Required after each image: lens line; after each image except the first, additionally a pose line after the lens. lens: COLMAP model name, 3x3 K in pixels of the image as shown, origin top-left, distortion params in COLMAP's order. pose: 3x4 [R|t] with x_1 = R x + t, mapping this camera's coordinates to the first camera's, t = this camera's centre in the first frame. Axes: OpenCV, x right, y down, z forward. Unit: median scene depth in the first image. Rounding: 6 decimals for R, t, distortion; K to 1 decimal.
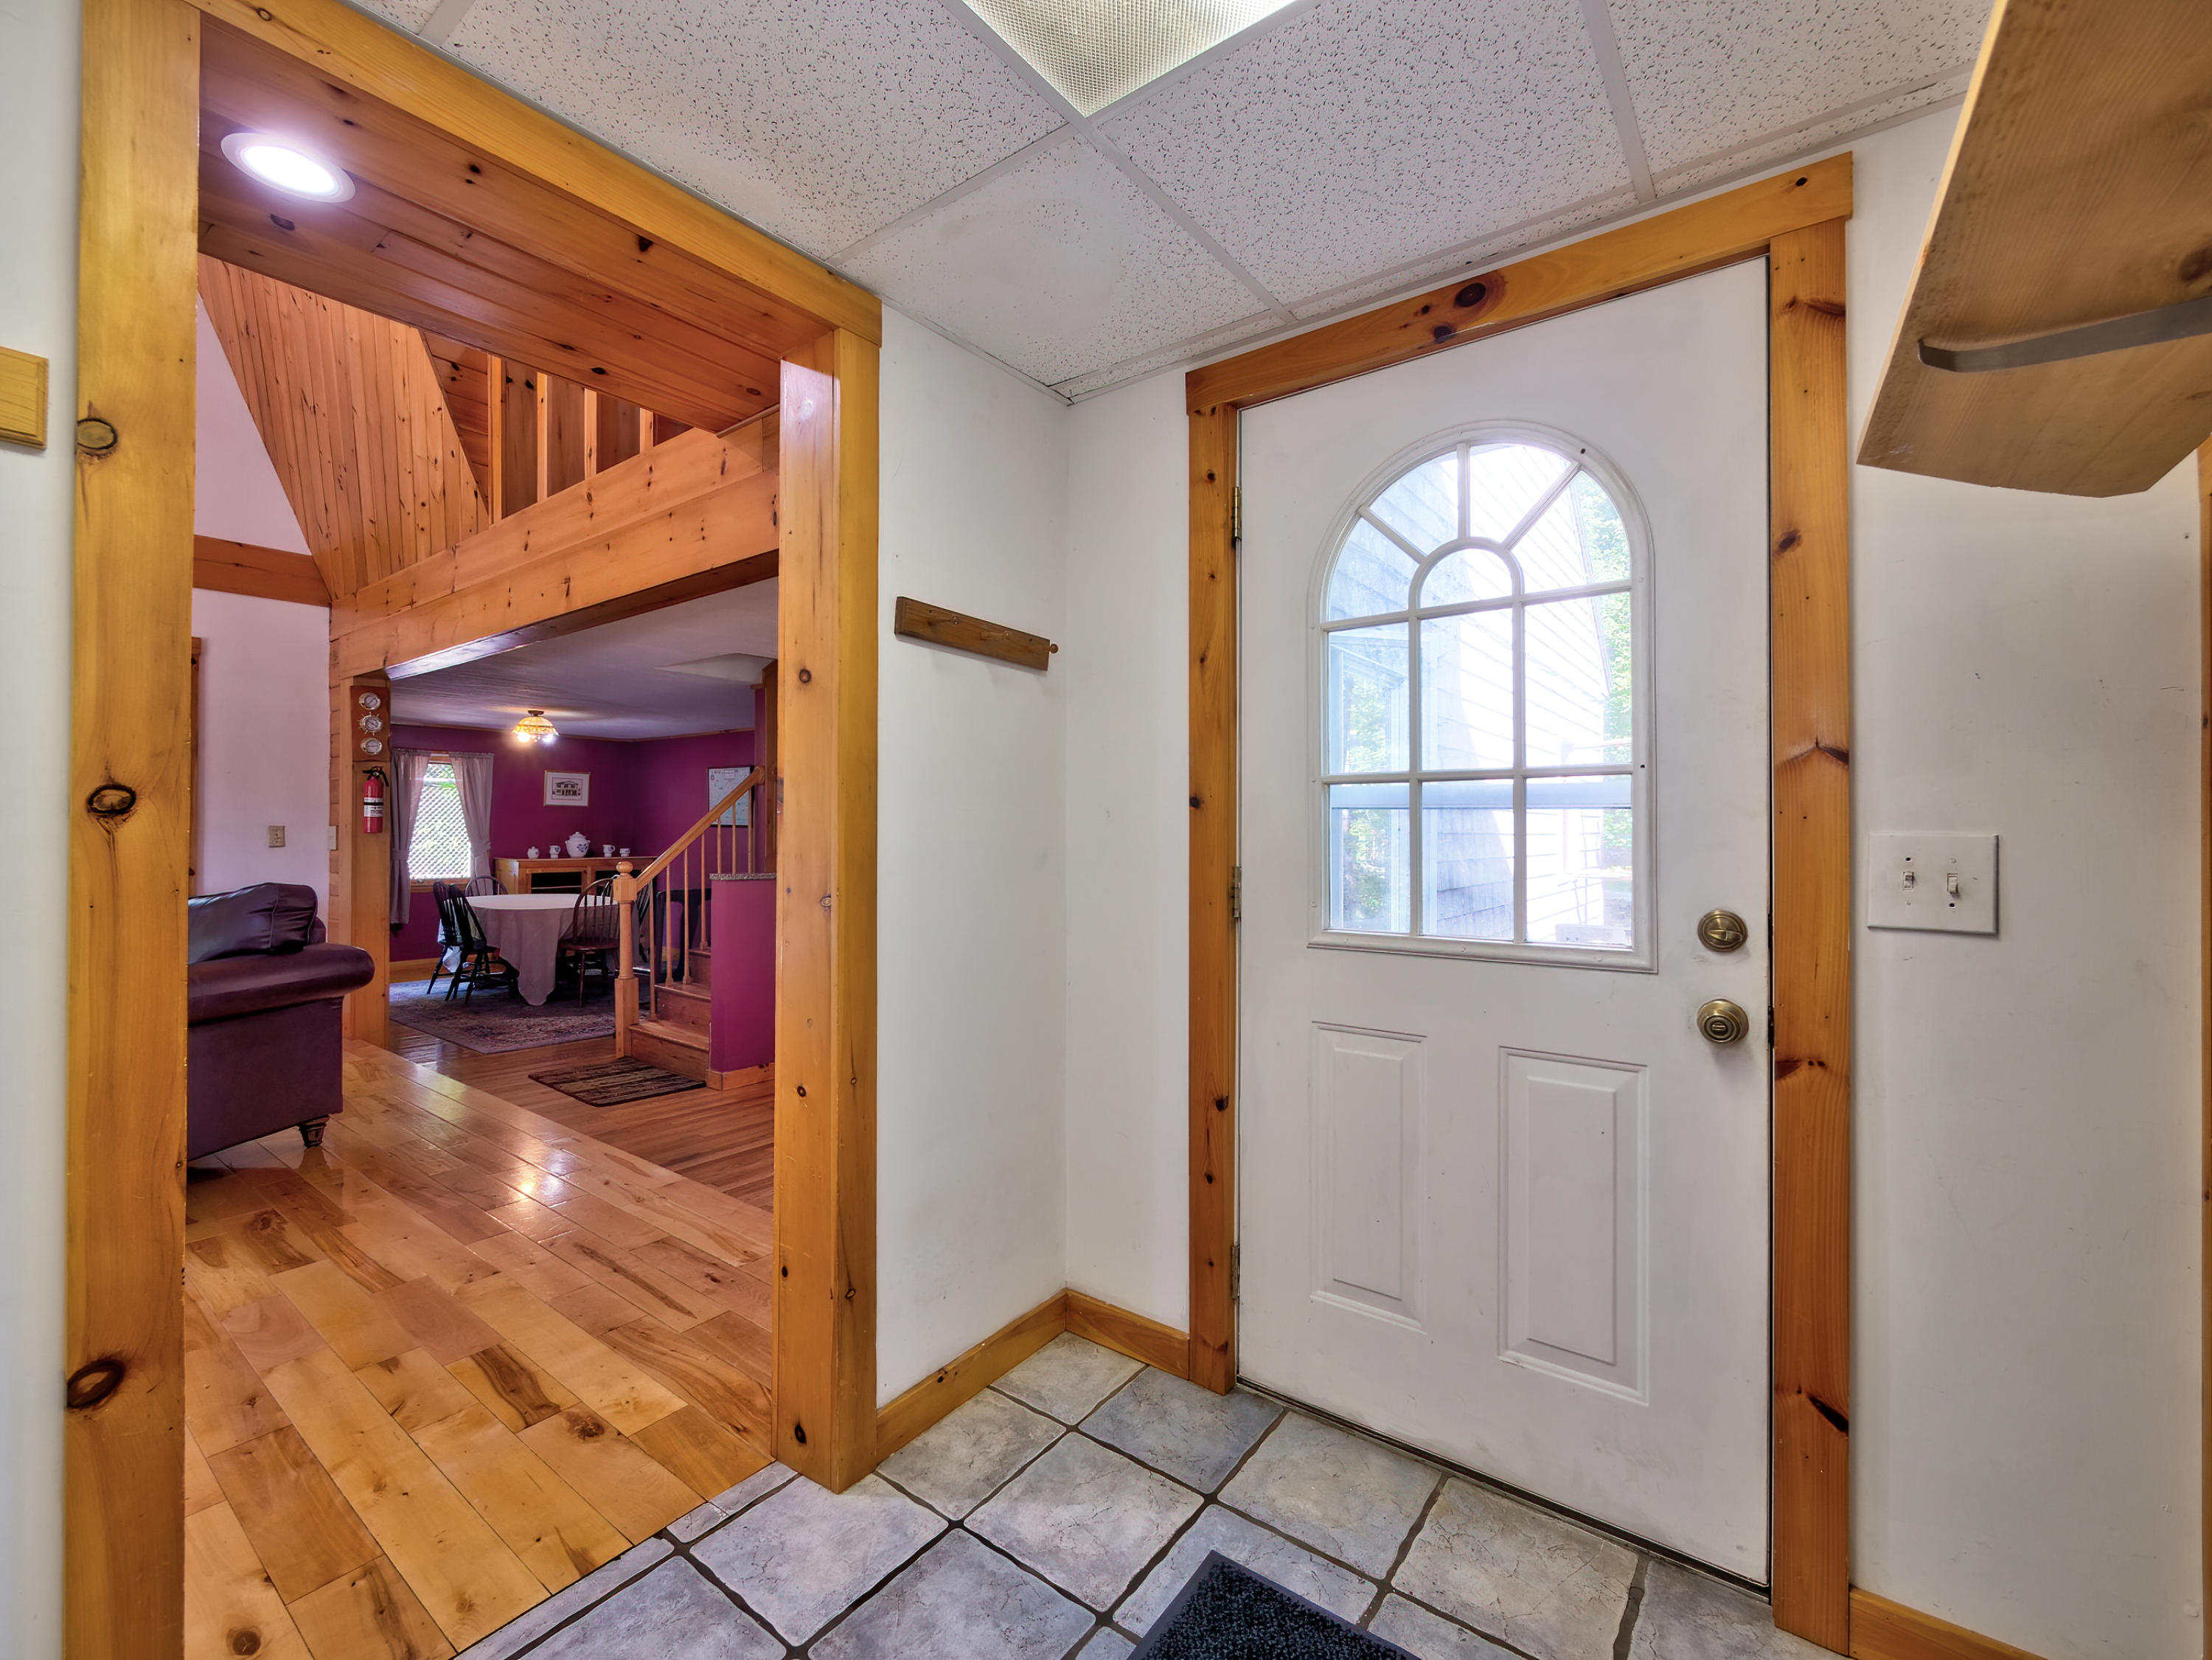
lens RADIAL K [[945.8, 0, 1106.0], [0, 945.8, 830.0], [0, 0, 1]] dist [0.000379, 0.000125]
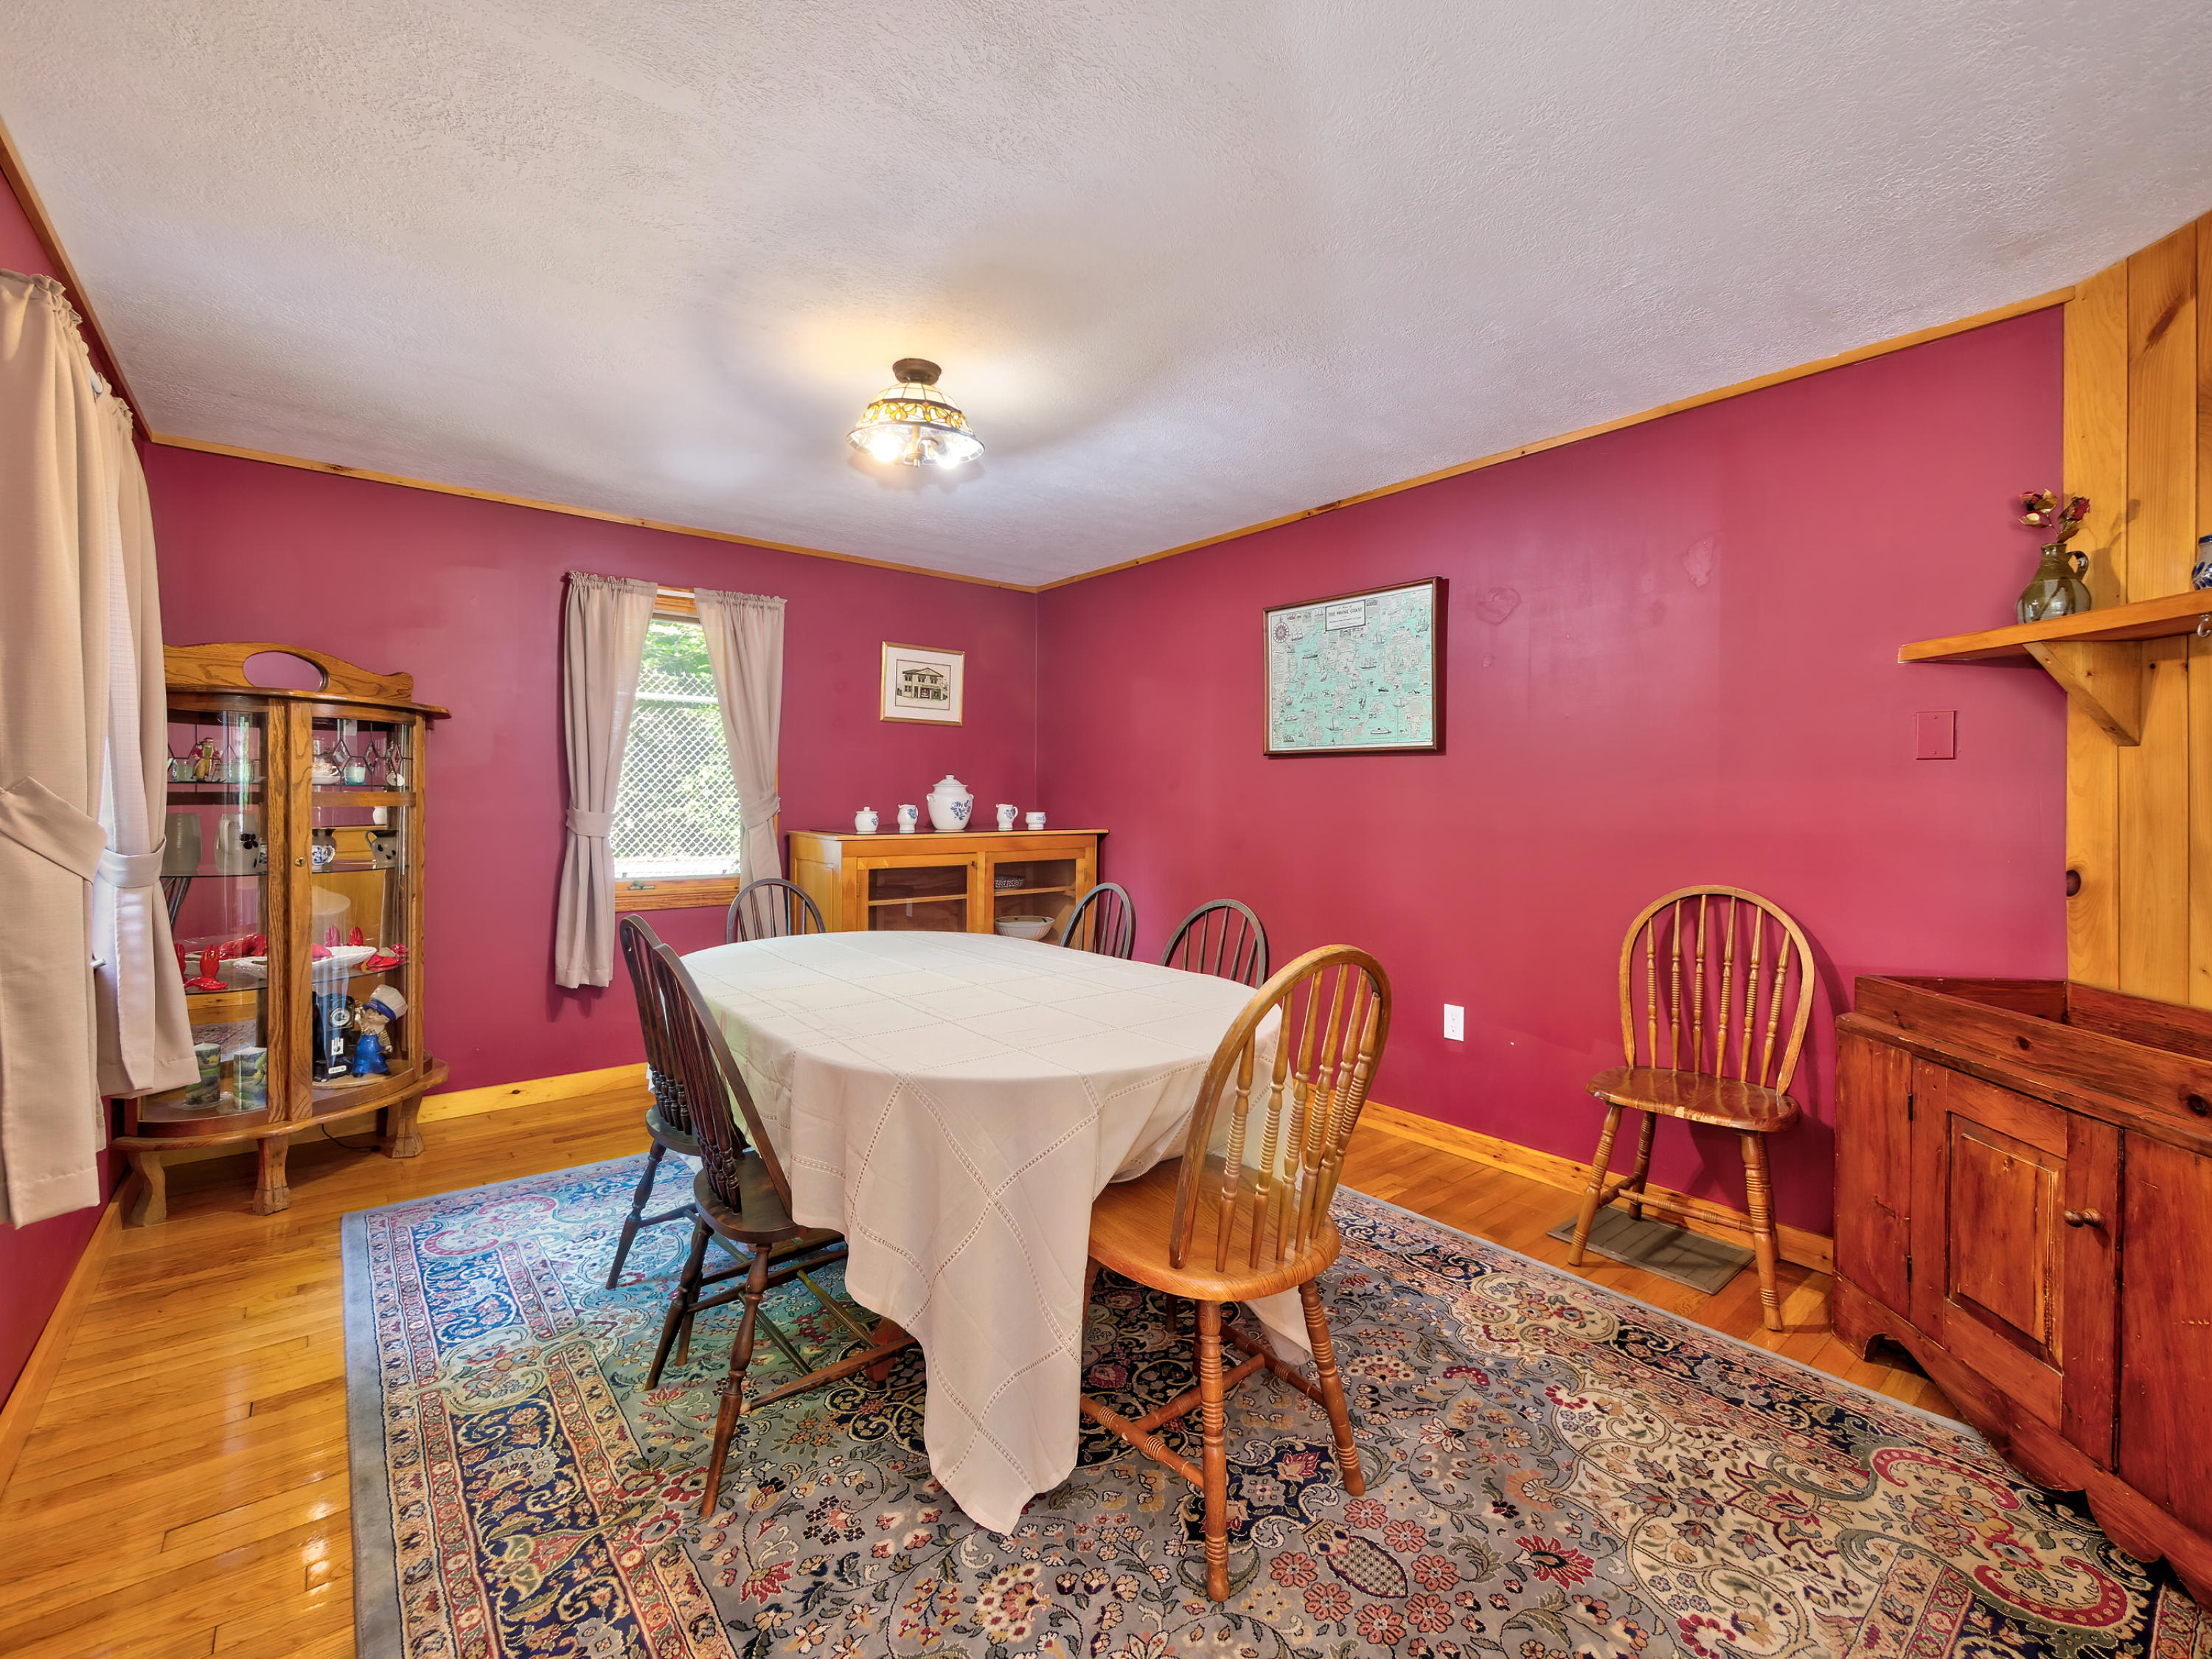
lens RADIAL K [[945.8, 0, 1106.0], [0, 945.8, 829.5], [0, 0, 1]] dist [0.000379, 0.000125]
pose [[0.973502, 0.008001, -0.228540, -0.389667], [-0.002304, 0.999680, 0.025185, 0.016617], [0.228669, -0.023991, 0.973209, 0.587333]]
